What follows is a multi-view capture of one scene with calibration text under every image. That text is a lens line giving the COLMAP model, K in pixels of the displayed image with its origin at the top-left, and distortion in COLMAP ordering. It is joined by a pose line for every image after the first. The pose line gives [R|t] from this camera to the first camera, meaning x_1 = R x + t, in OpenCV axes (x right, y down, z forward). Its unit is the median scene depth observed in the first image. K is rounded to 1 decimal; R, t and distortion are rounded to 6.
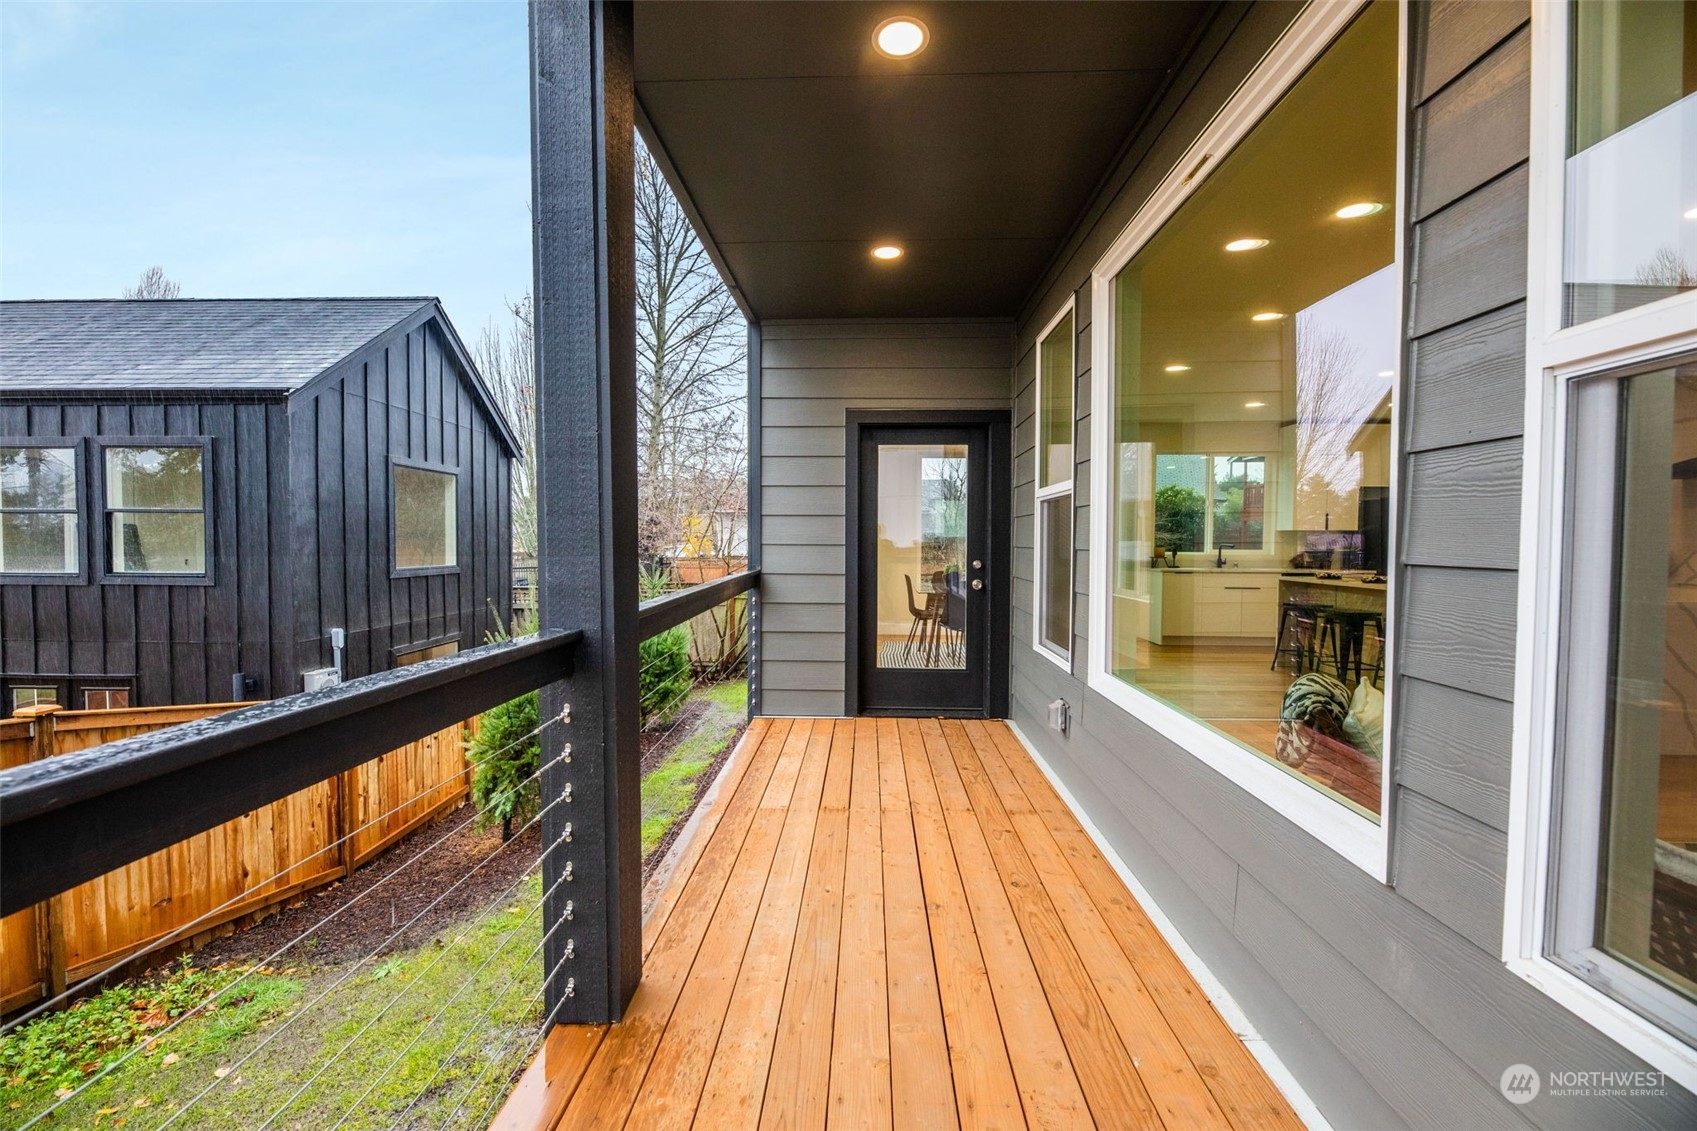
lens RADIAL K [[689.3, 0, 848.5], [0, 689.3, 565.5], [0, 0, 1]] dist [-0.000345, -0.000092]
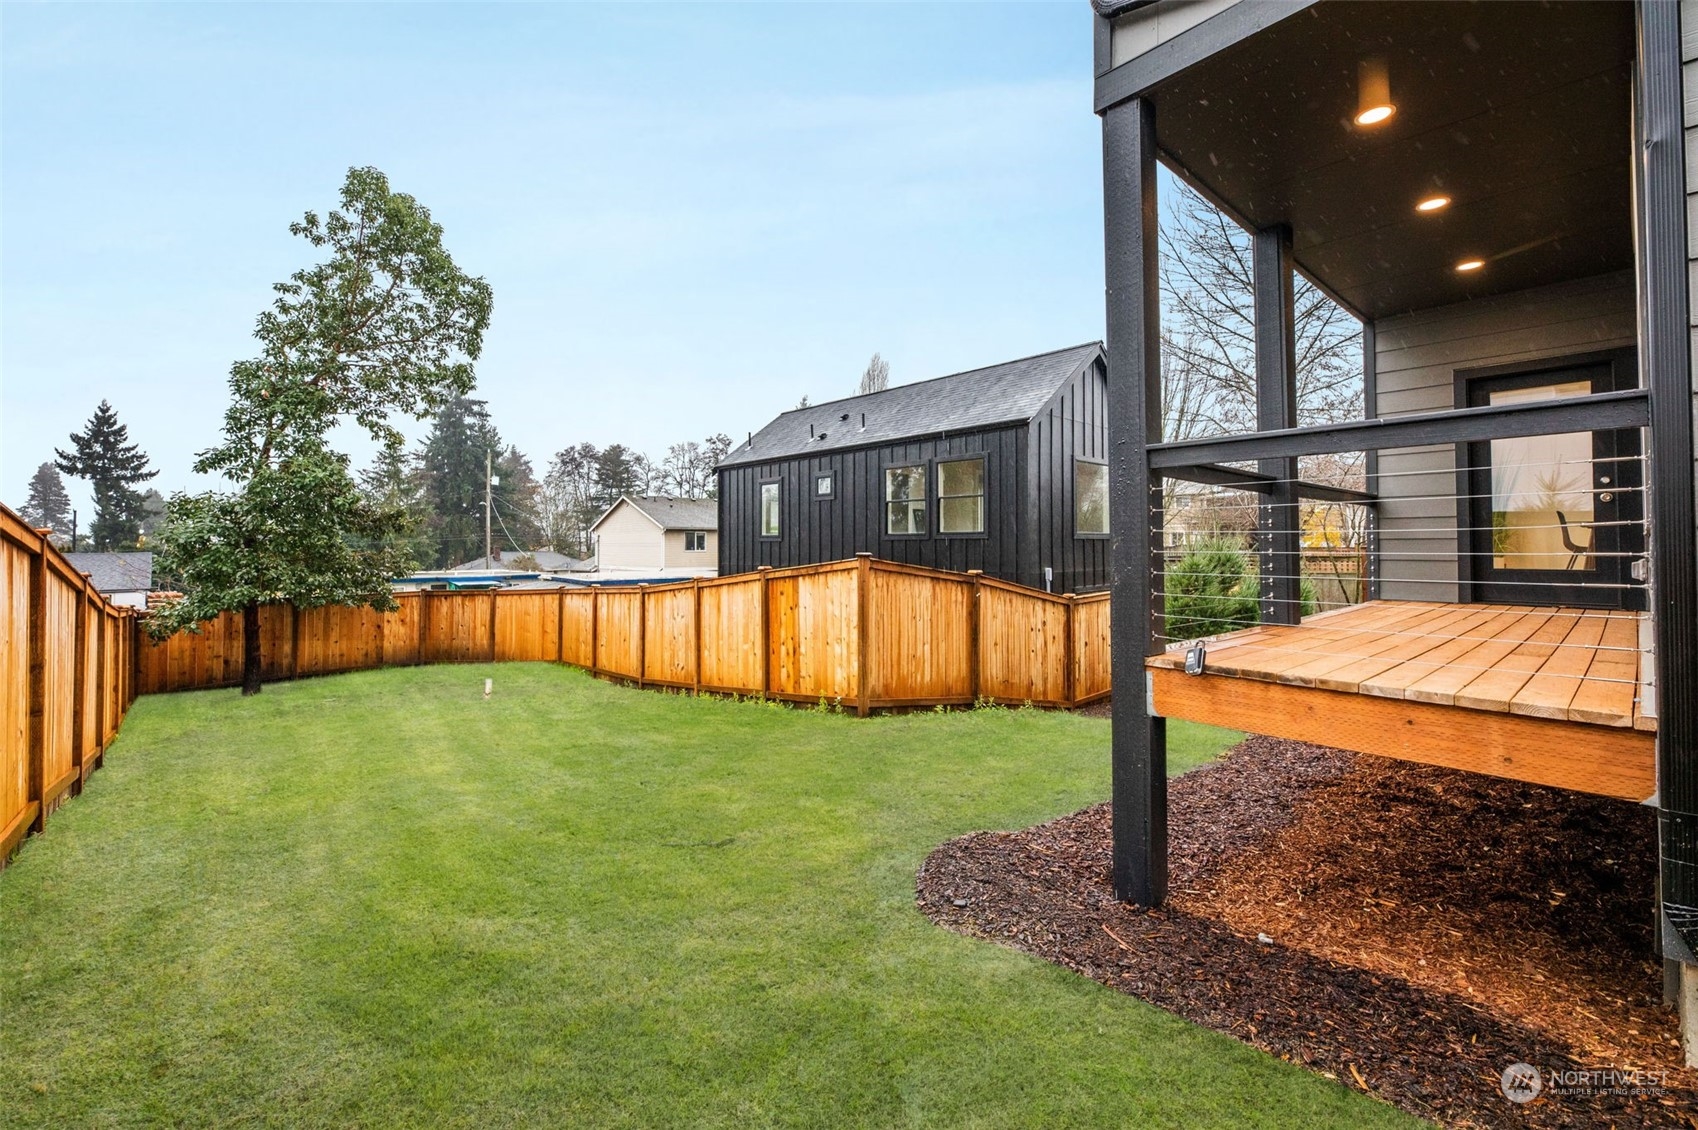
lens RADIAL K [[710.4, 0, 841.8], [0, 710.4, 531.1], [0, 0, 1]] dist [-0.000689, -0.000182]
pose [[0.689821, -0.022160, -0.723640, 0.097685], [-0.018808, 0.998646, -0.048510, 0.101240], [0.723735, 0.047073, 0.688470, -0.462204]]
